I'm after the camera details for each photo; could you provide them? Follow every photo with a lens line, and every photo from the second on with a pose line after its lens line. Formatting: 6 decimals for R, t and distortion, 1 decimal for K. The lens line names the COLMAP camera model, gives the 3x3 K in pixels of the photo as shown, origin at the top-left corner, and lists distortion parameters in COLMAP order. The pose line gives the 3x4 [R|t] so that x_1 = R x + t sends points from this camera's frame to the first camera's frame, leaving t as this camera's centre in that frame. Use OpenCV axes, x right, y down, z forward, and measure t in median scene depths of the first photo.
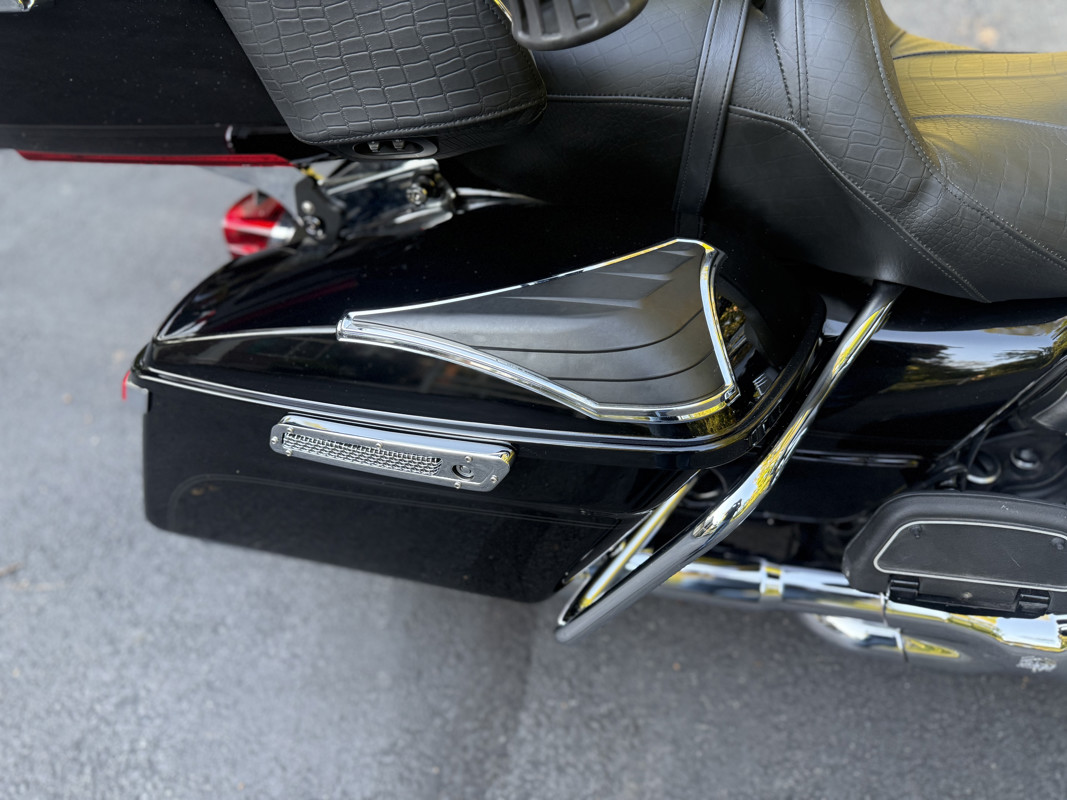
lens RADIAL K [[764.8, 0, 533.5], [0, 764.8, 400.0], [0, 0, 1]] dist [0.053641, -0.075321]
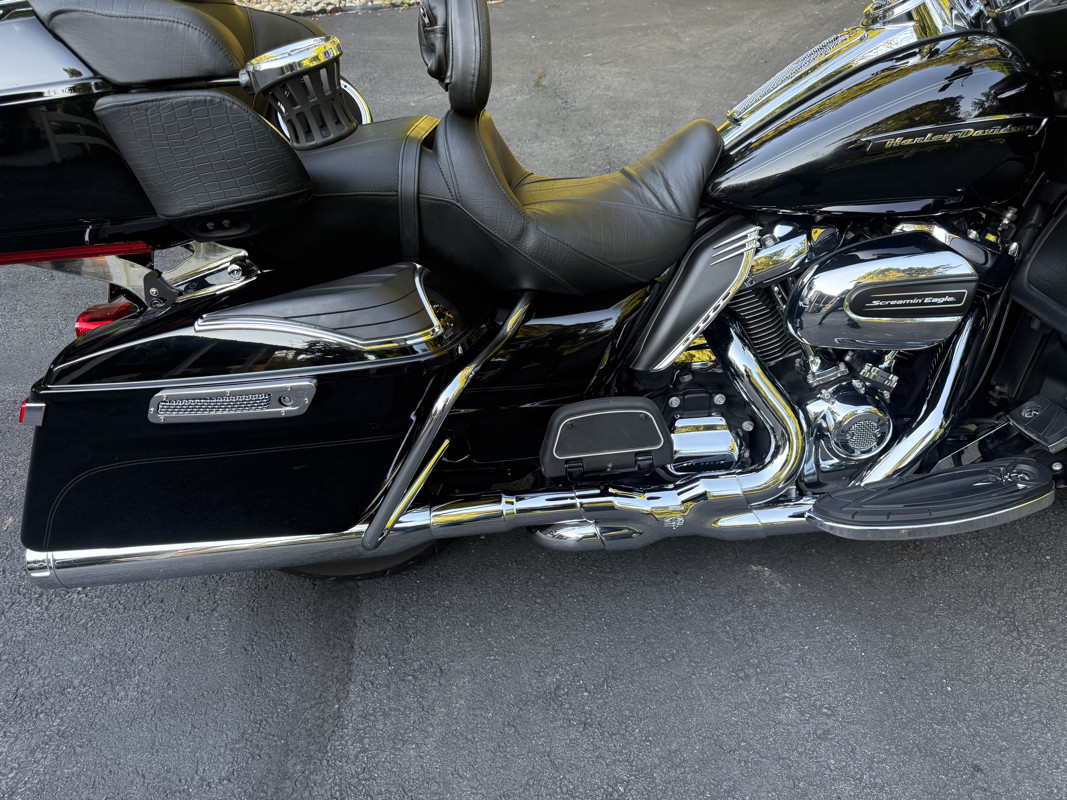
lens RADIAL K [[764.8, 0, 533.5], [0, 764.8, 400.0], [0, 0, 1]] dist [0.053641, -0.075321]
pose [[0.958044, -0.108486, 0.265295, -0.017479], [0.173008, 0.956843, -0.233496, 0.453882], [-0.228514, 0.269598, 0.935467, -0.518702]]
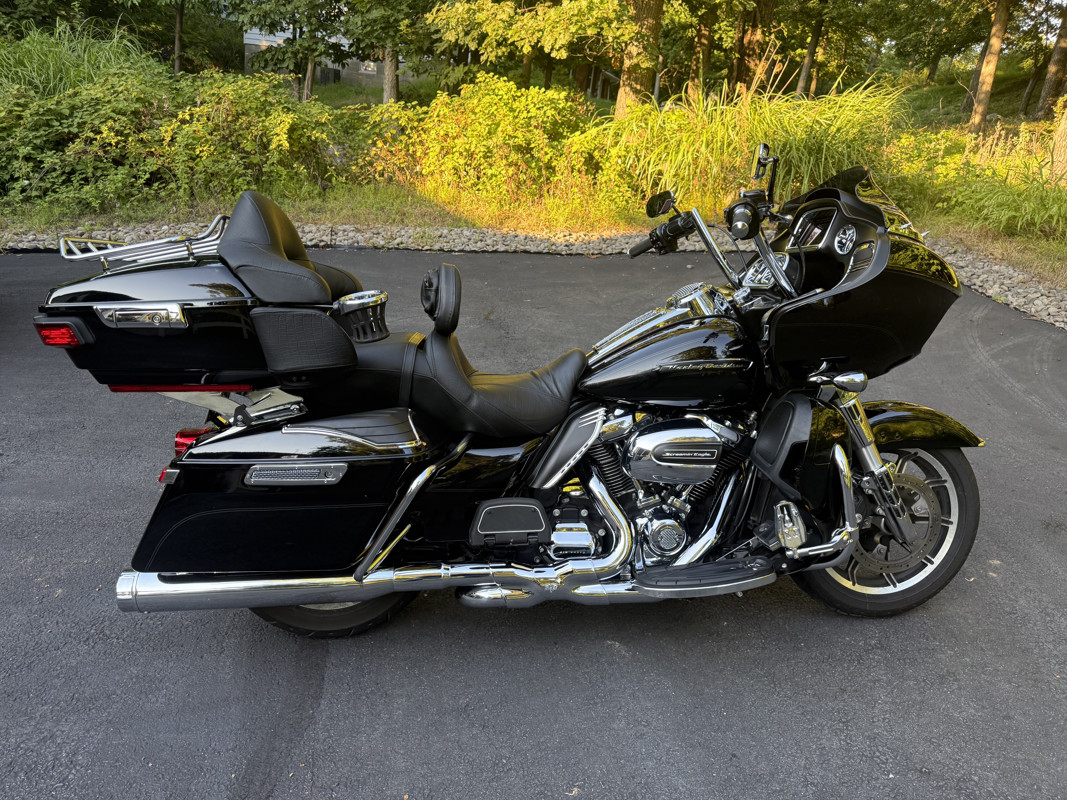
lens RADIAL K [[764.7, 0, 533.5], [0, 764.7, 400.0], [0, 0, 1]] dist [0.154735, -0.235152]
pose [[0.934277, 0.045848, 0.353588, -0.332583], [0.138755, 0.866768, -0.479020, 1.085545], [-0.328441, 0.496599, 0.803440, -1.387942]]
